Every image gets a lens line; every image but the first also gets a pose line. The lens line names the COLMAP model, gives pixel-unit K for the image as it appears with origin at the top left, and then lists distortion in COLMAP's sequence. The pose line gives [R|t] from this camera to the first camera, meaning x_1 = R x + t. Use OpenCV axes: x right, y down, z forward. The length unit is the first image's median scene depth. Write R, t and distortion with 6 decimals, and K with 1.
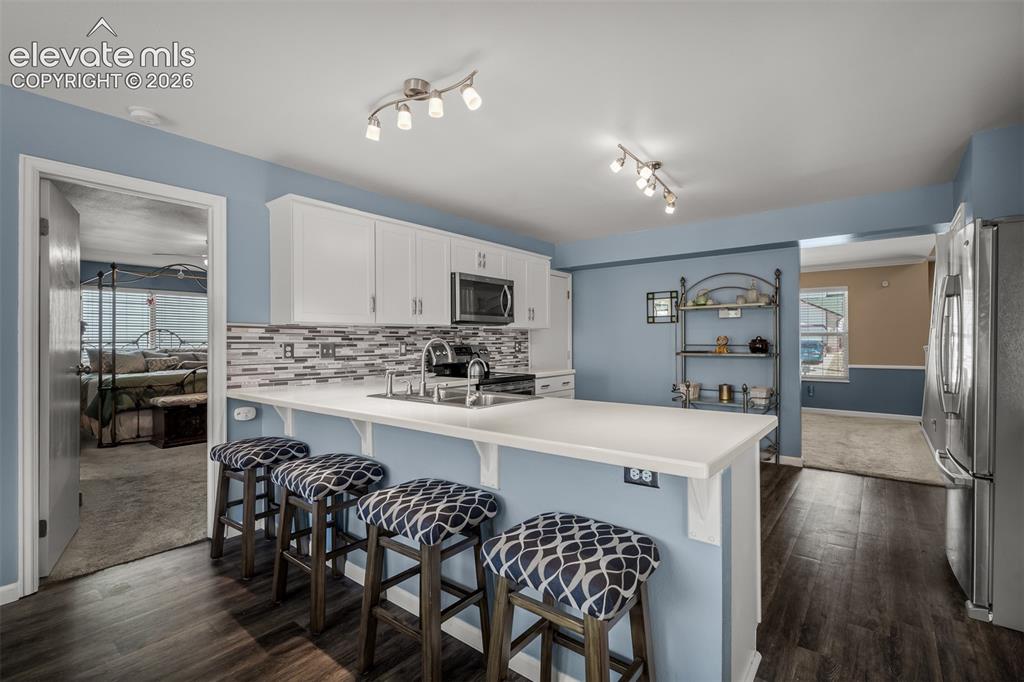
lens RADIAL K [[464.7, 0, 509.9], [0, 464.7, 336.7], [0, 0, 1]] dist [0.000680, -0.000014]
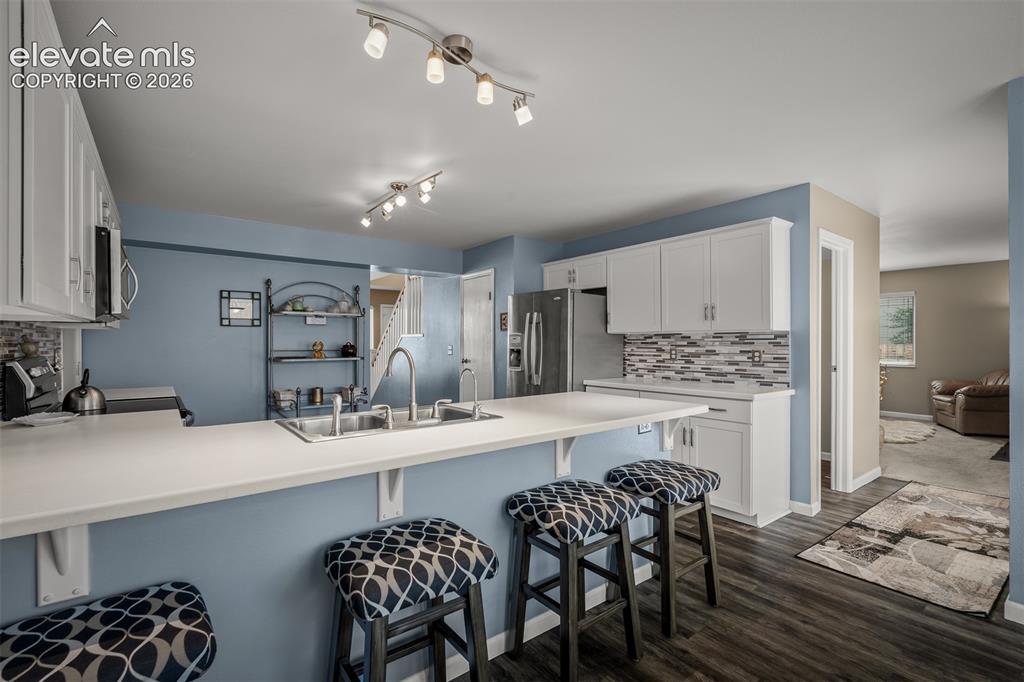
lens RADIAL K [[464.7, 0, 510.2], [0, 464.7, 347.2], [0, 0, 1]] dist [0.000680, -0.000014]
pose [[0.243660, -0.006881, 0.969836, -0.424223], [-0.004602, 0.999955, 0.008251, 0.000410], [-0.969850, -0.006474, 0.243617, 0.295370]]
